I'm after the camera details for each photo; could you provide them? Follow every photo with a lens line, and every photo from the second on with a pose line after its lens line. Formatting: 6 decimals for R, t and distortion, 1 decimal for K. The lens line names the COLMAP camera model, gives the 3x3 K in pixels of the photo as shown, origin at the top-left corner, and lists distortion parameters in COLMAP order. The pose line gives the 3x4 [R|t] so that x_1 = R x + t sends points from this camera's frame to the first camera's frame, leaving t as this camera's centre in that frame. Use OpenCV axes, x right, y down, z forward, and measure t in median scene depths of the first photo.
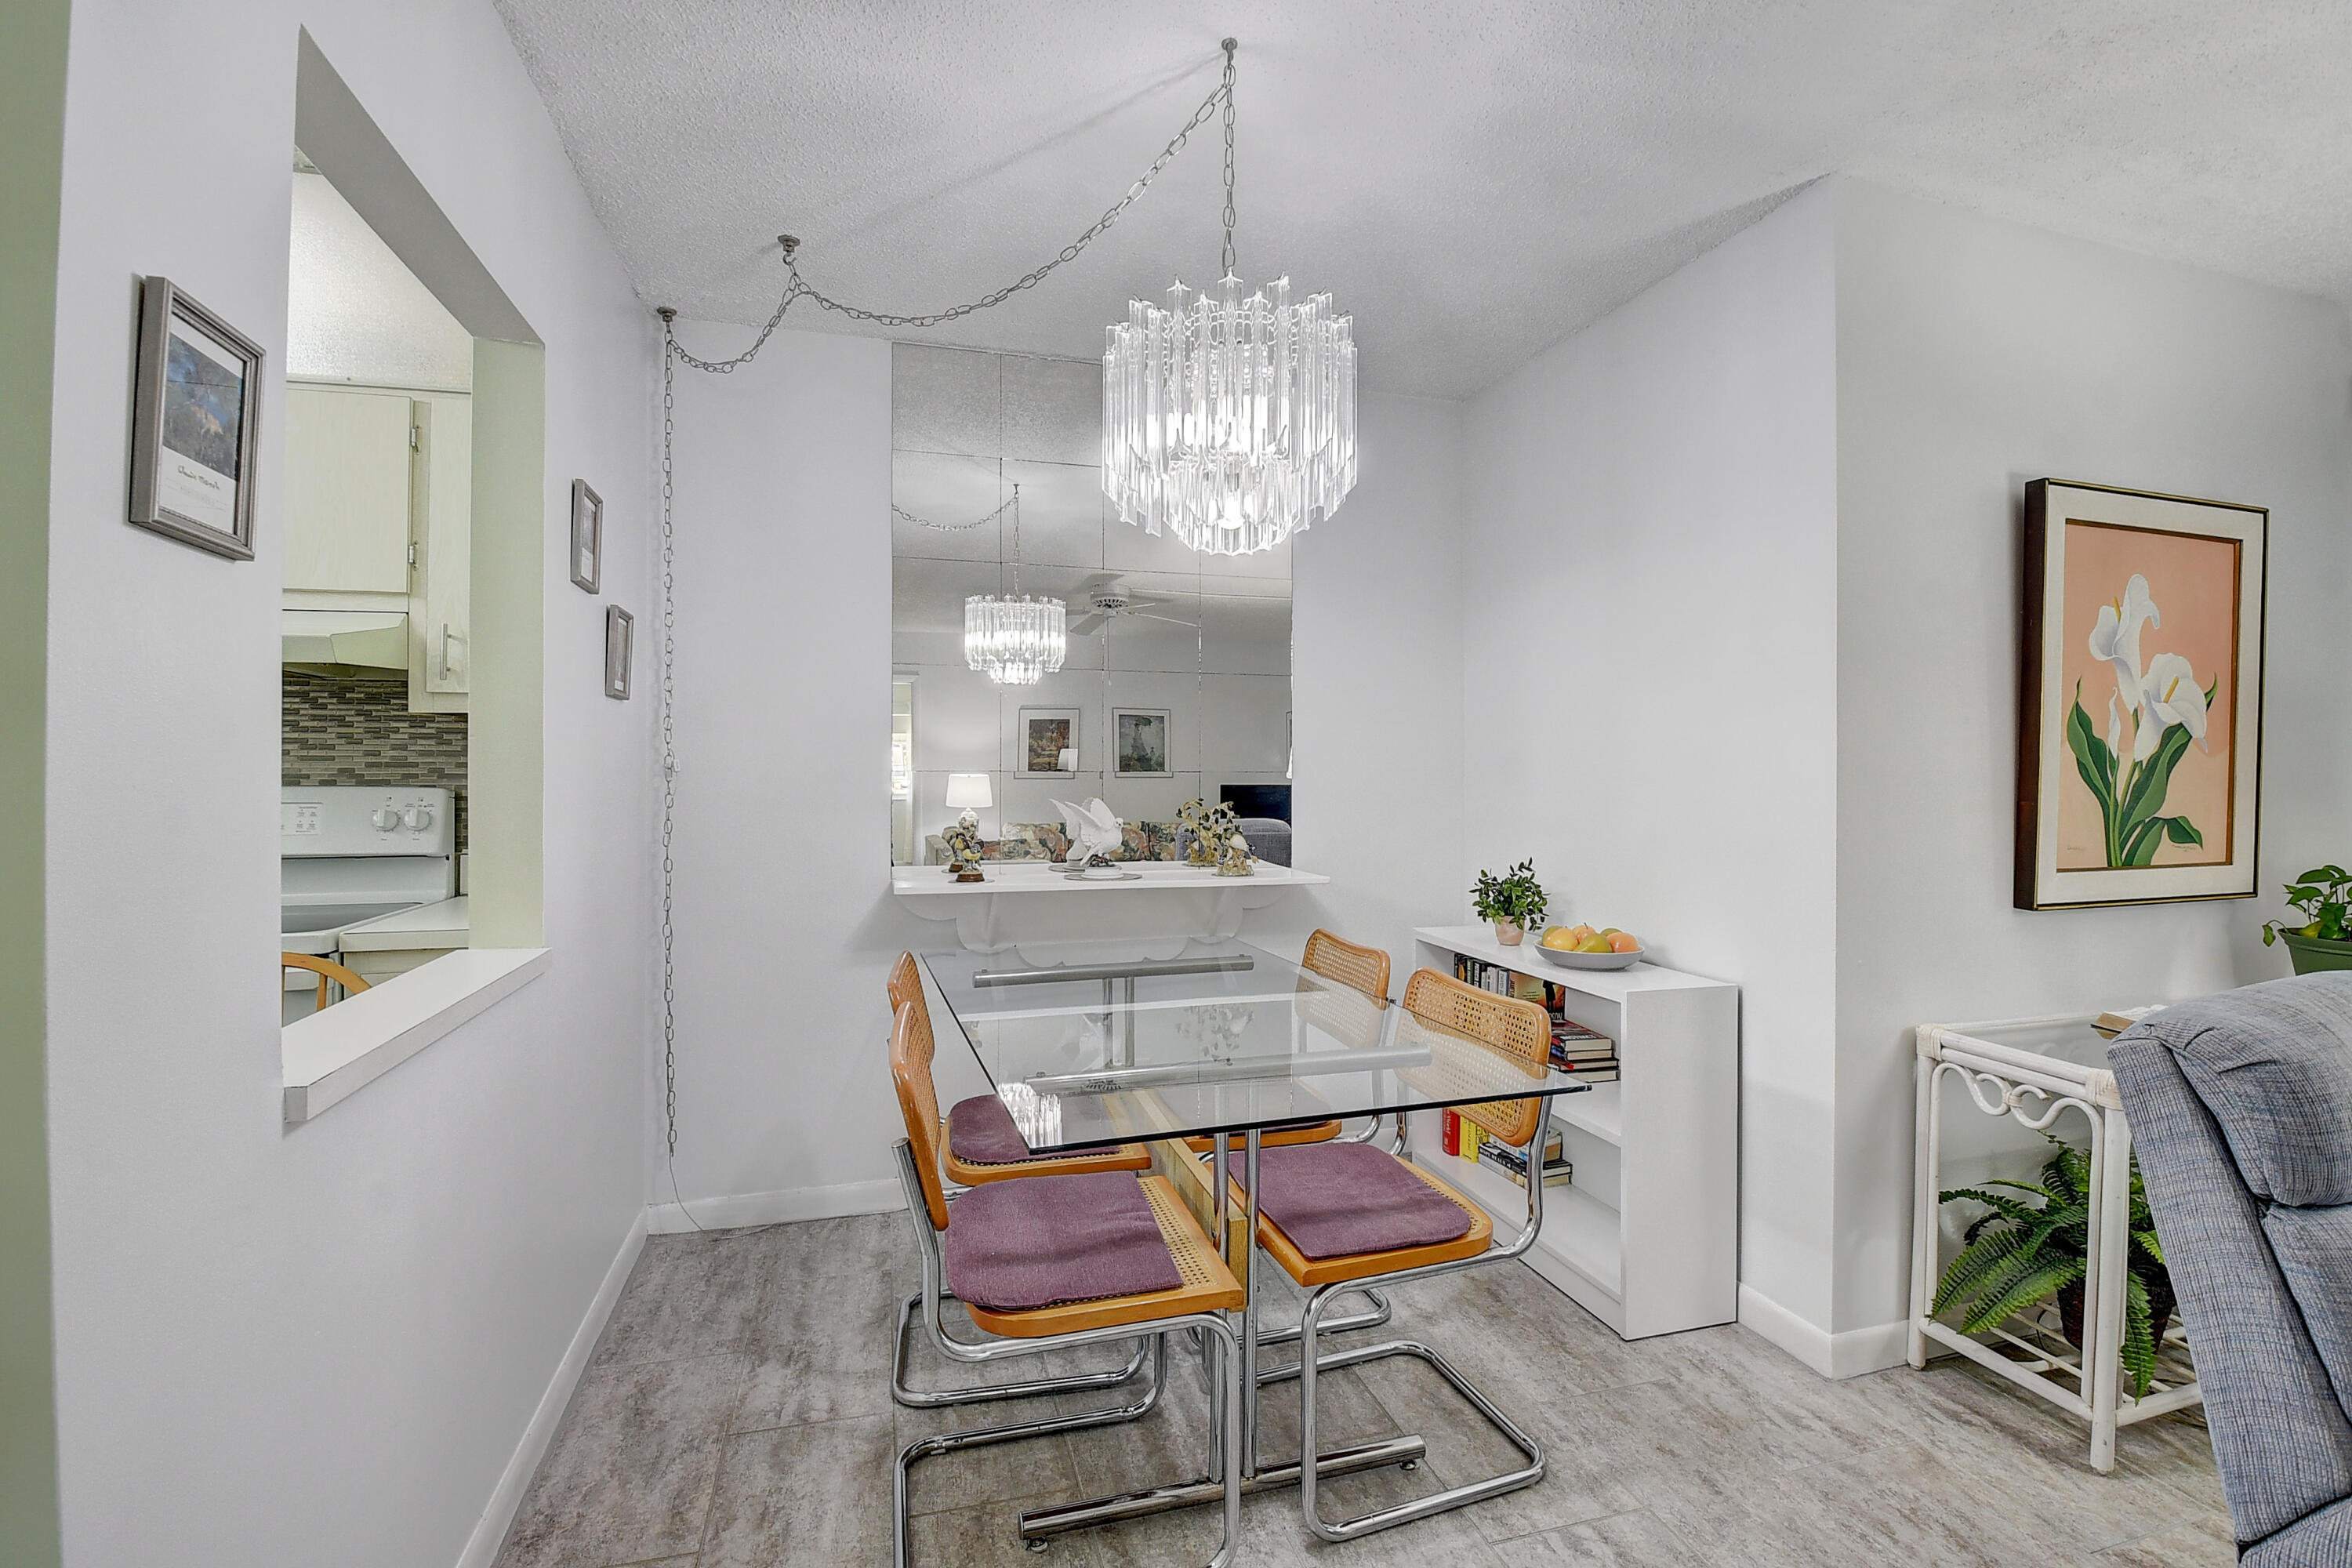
lens RADIAL K [[1030.2, 0, 1165.0], [0, 1030.2, 754.8], [0, 0, 1]] dist [0.020518, -0.031407]
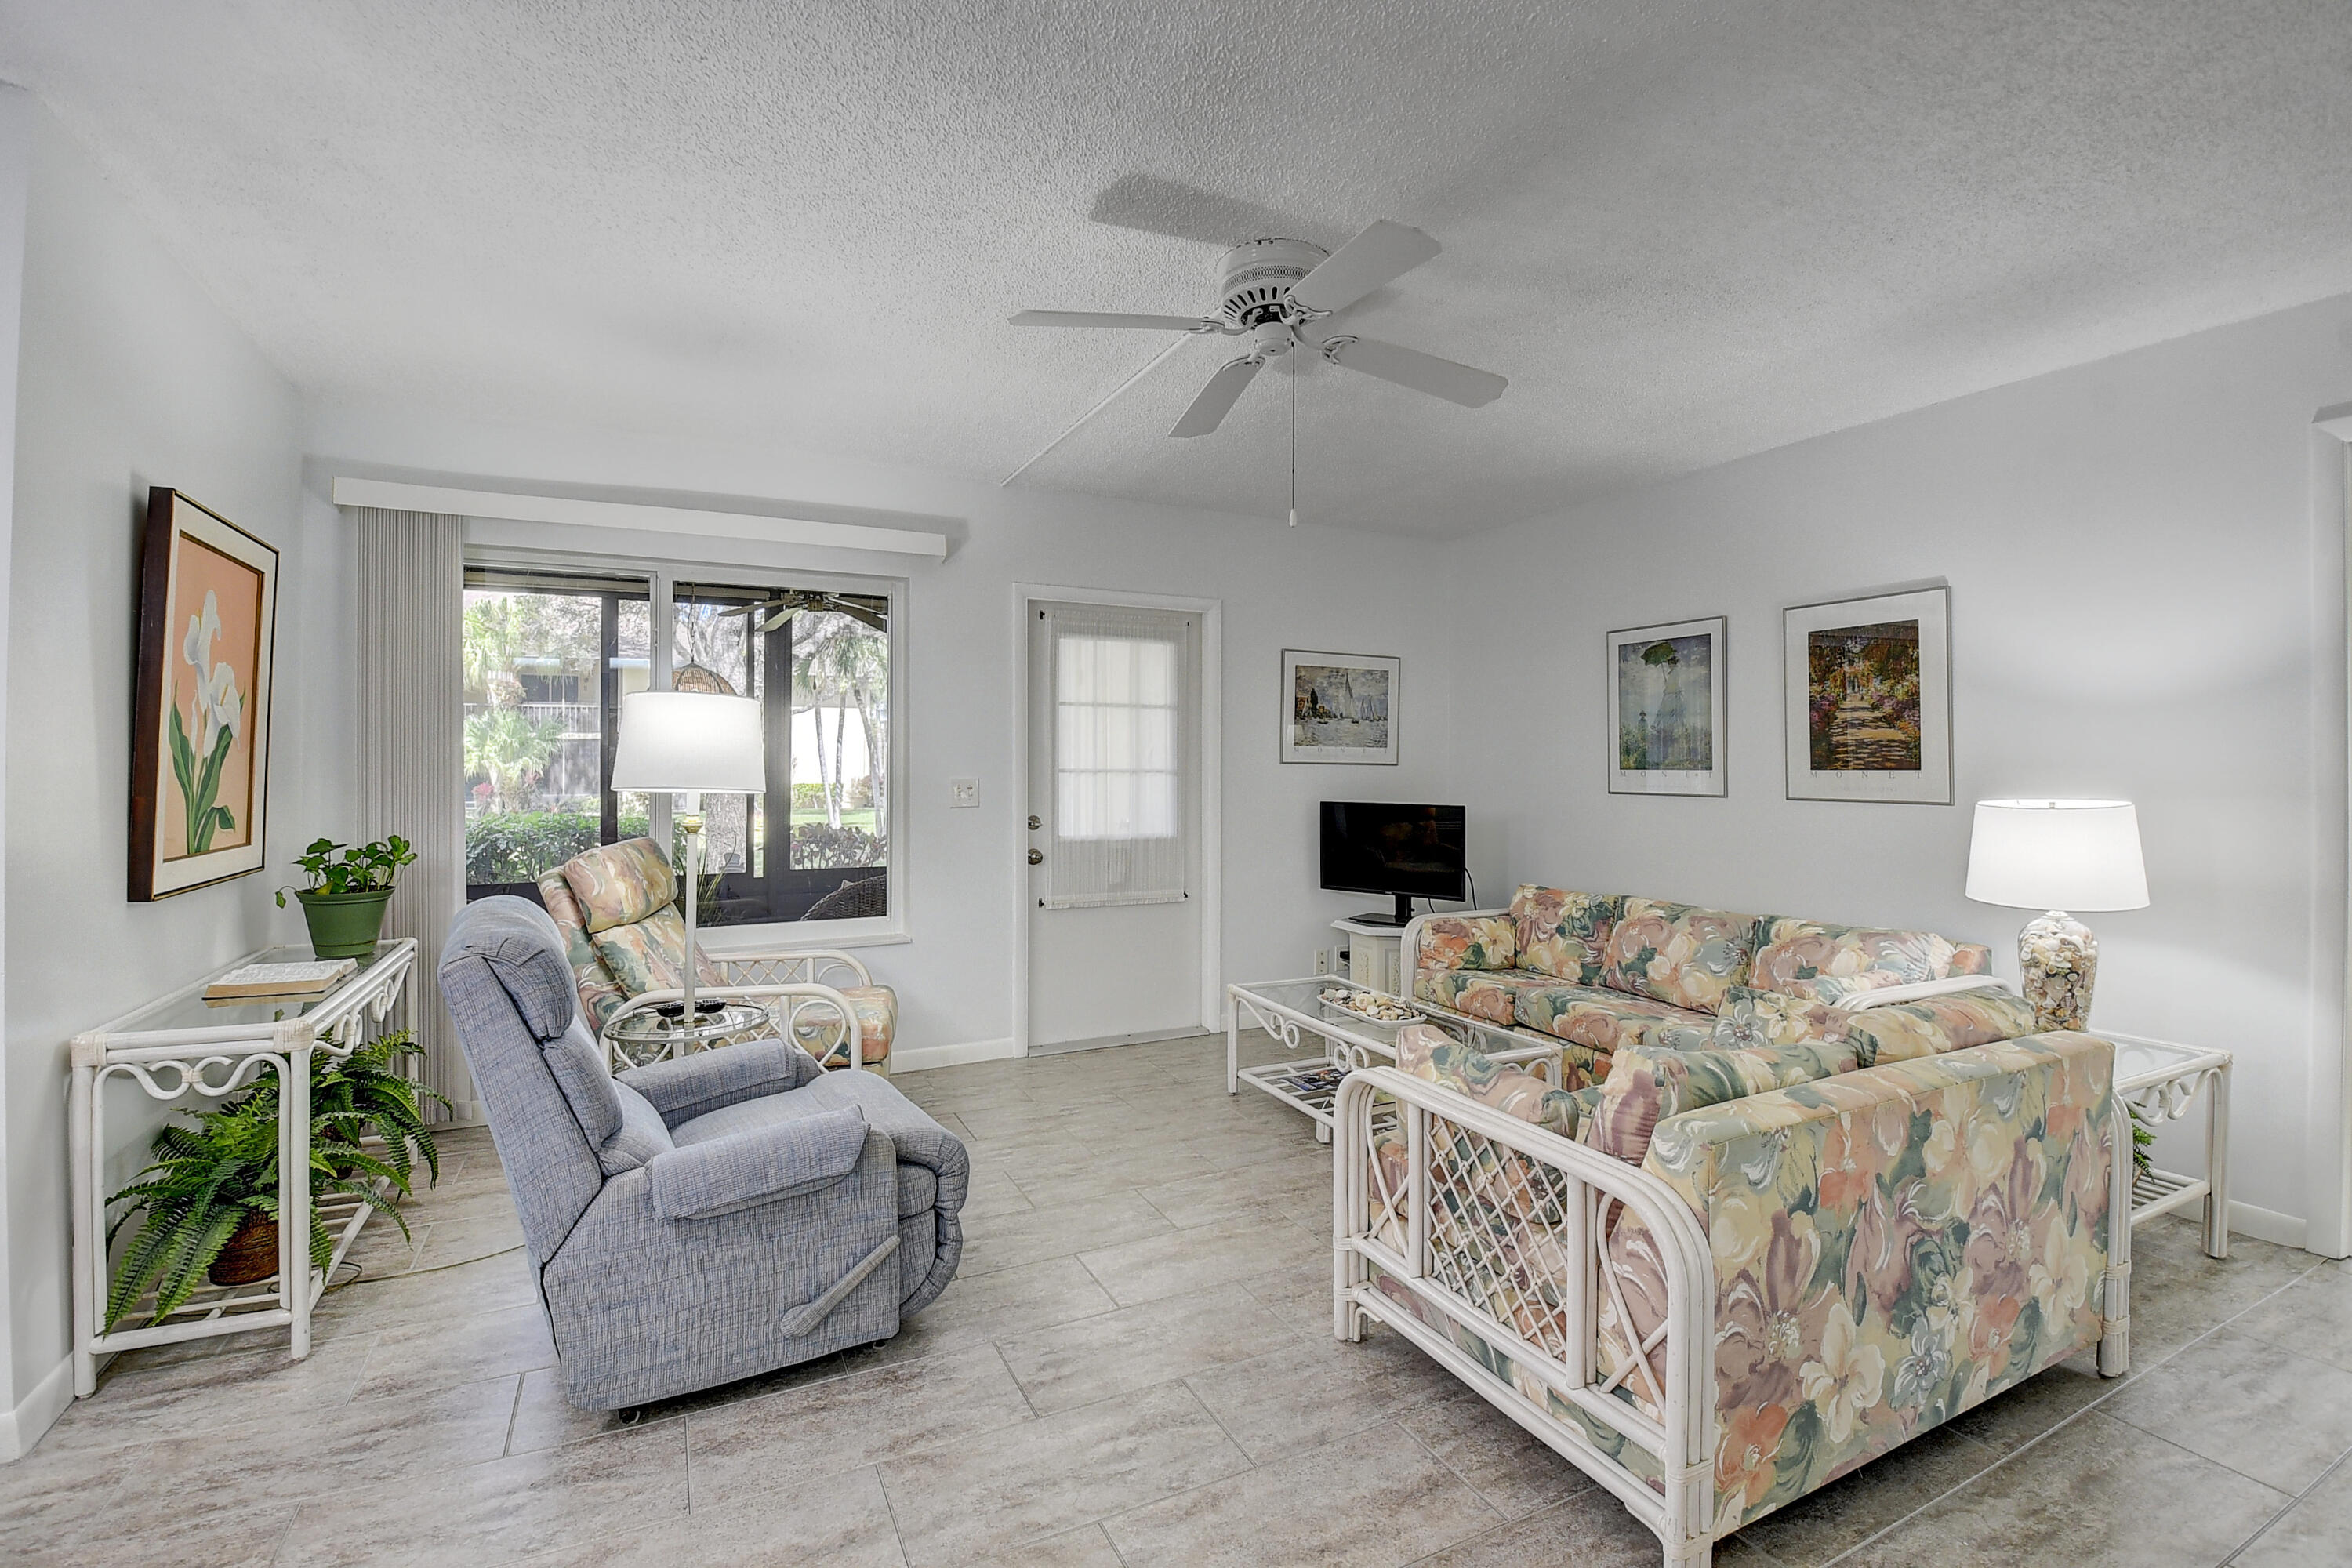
lens RADIAL K [[1037.3, 0, 1190.4], [0, 1037.3, 765.0], [0, 0, 1]] dist [0.029399, -0.012675]
pose [[-0.210185, -0.007555, 0.977632, -0.401154], [-0.014054, 0.999890, 0.004706, -0.006148], [-0.977561, -0.012751, -0.210268, 0.193938]]
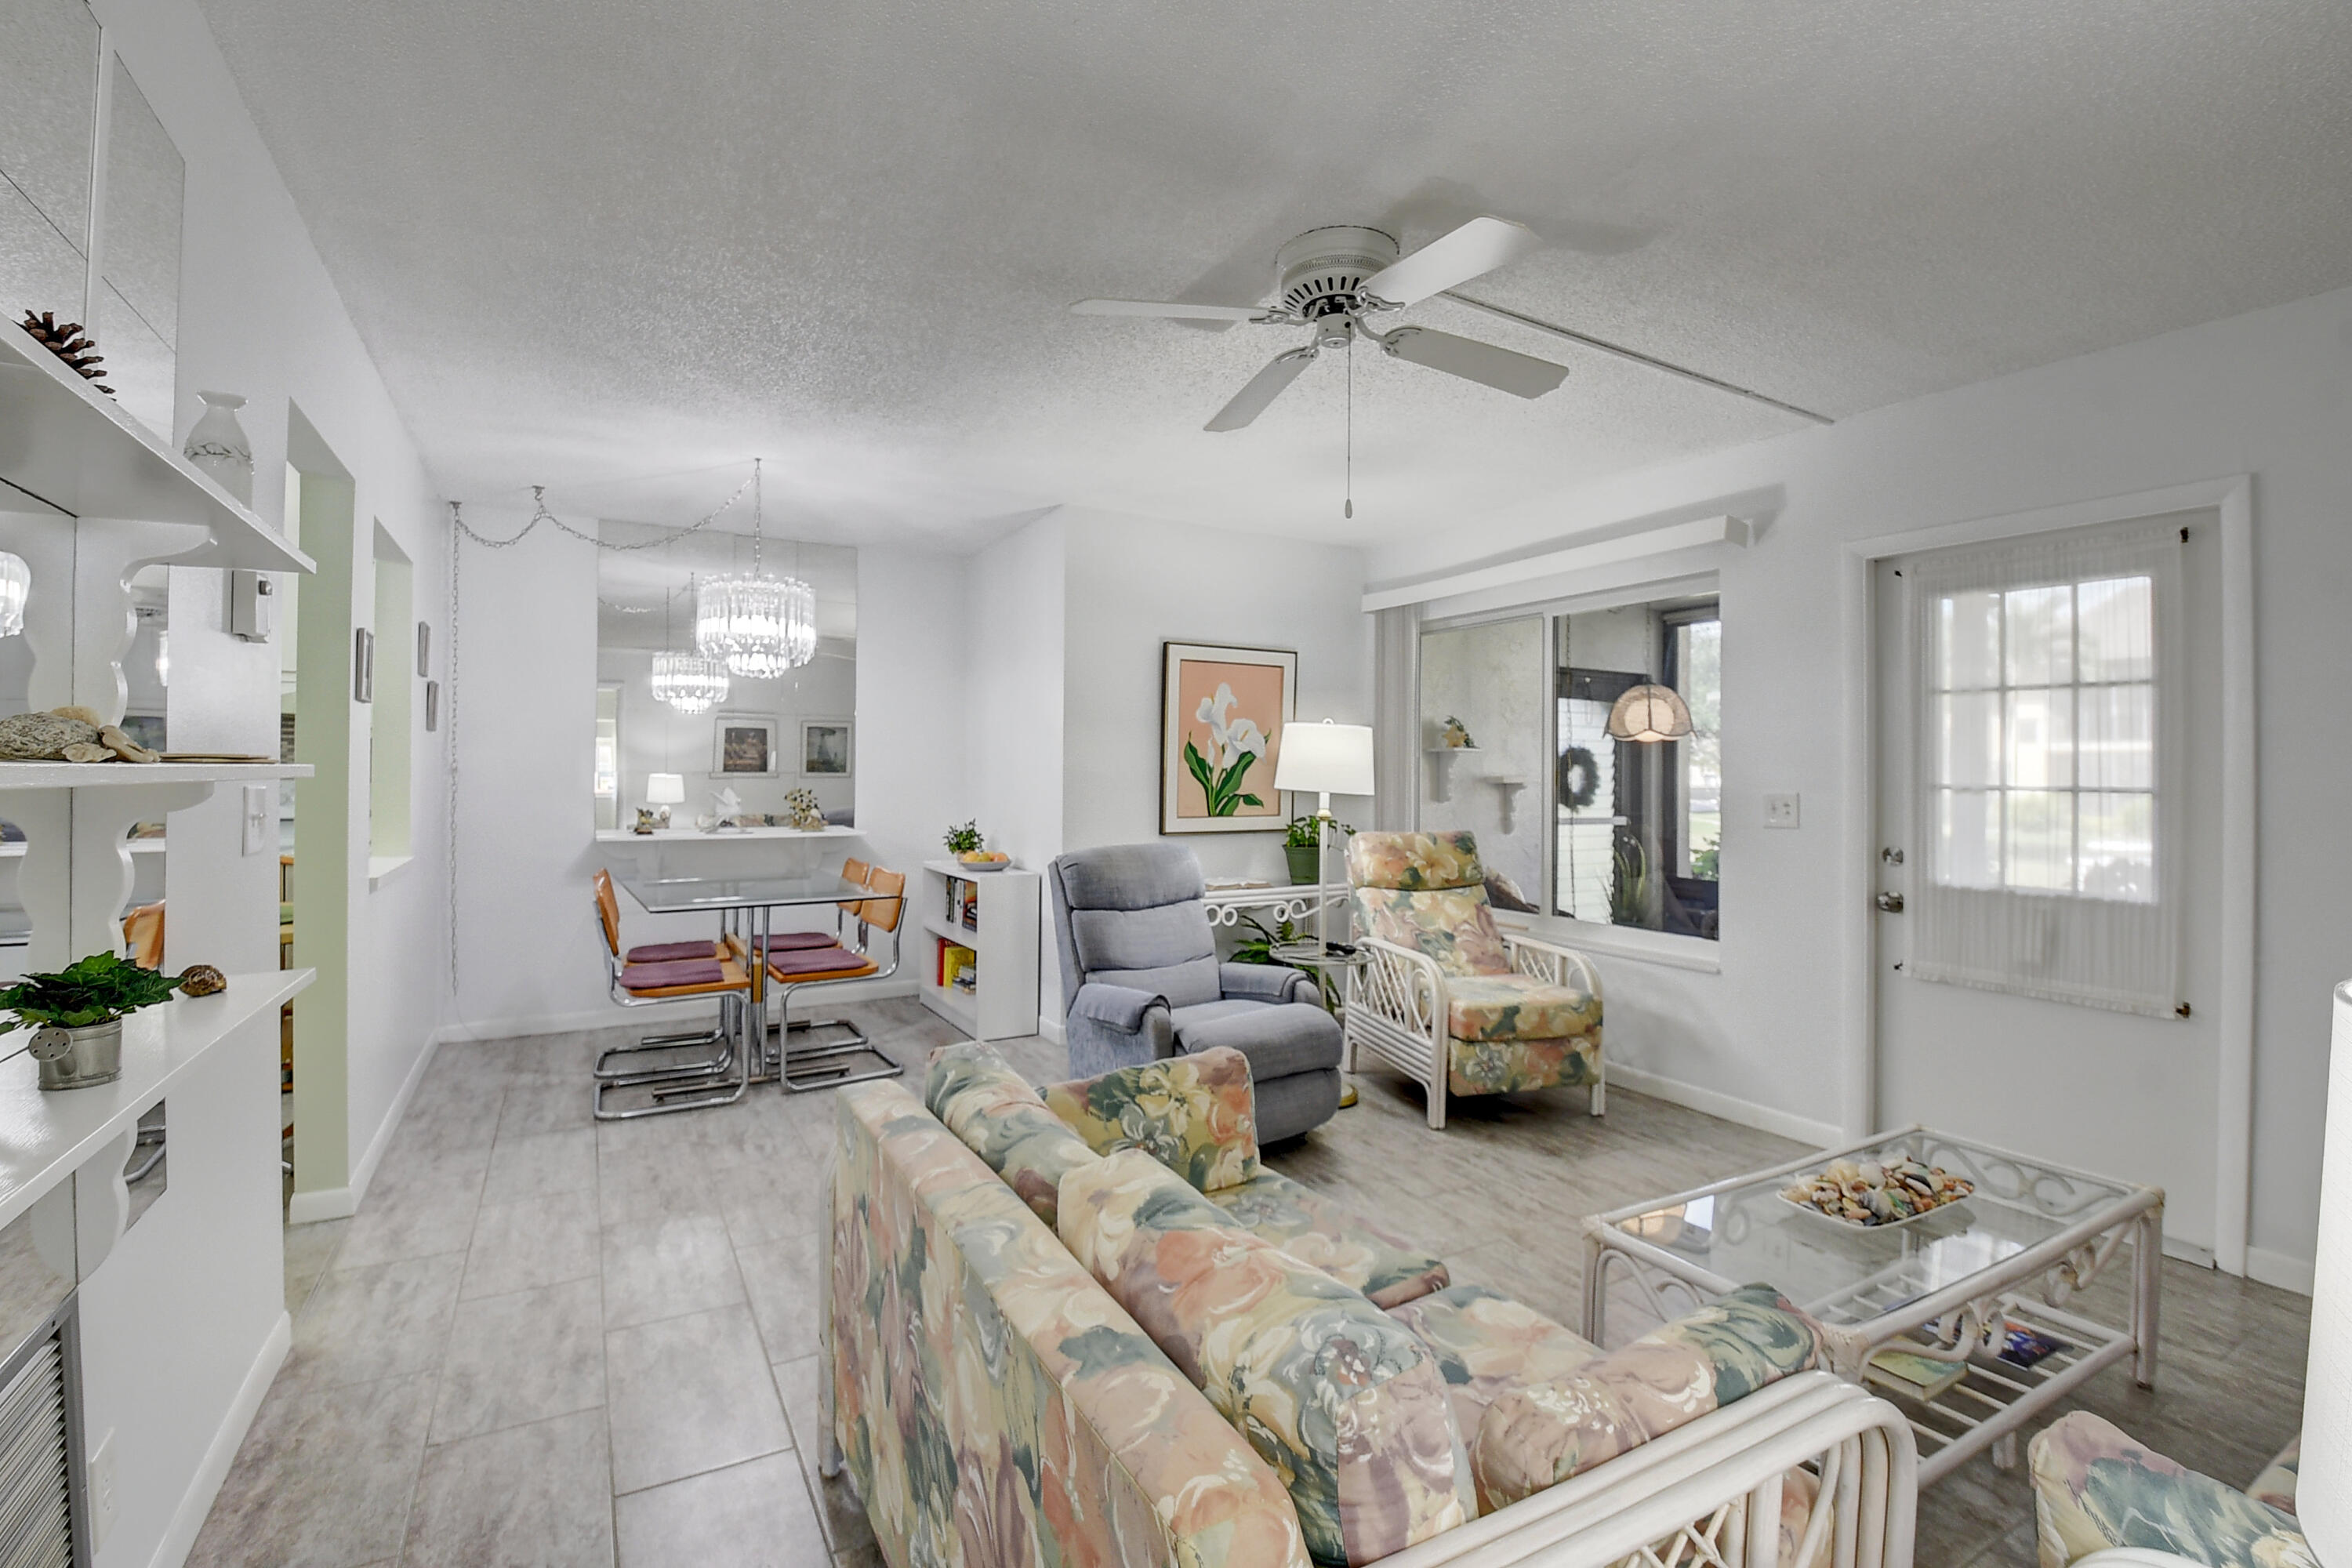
lens RADIAL K [[1043.5, 0, 1196.9], [0, 1043.5, 761.6], [0, 0, 1]] dist [-0.036122, -0.000172]
pose [[0.964216, 0.004402, 0.265082, 0.306094], [-0.005562, 0.999978, 0.003628, -0.015827], [-0.265060, -0.004972, 0.964219, -1.145673]]
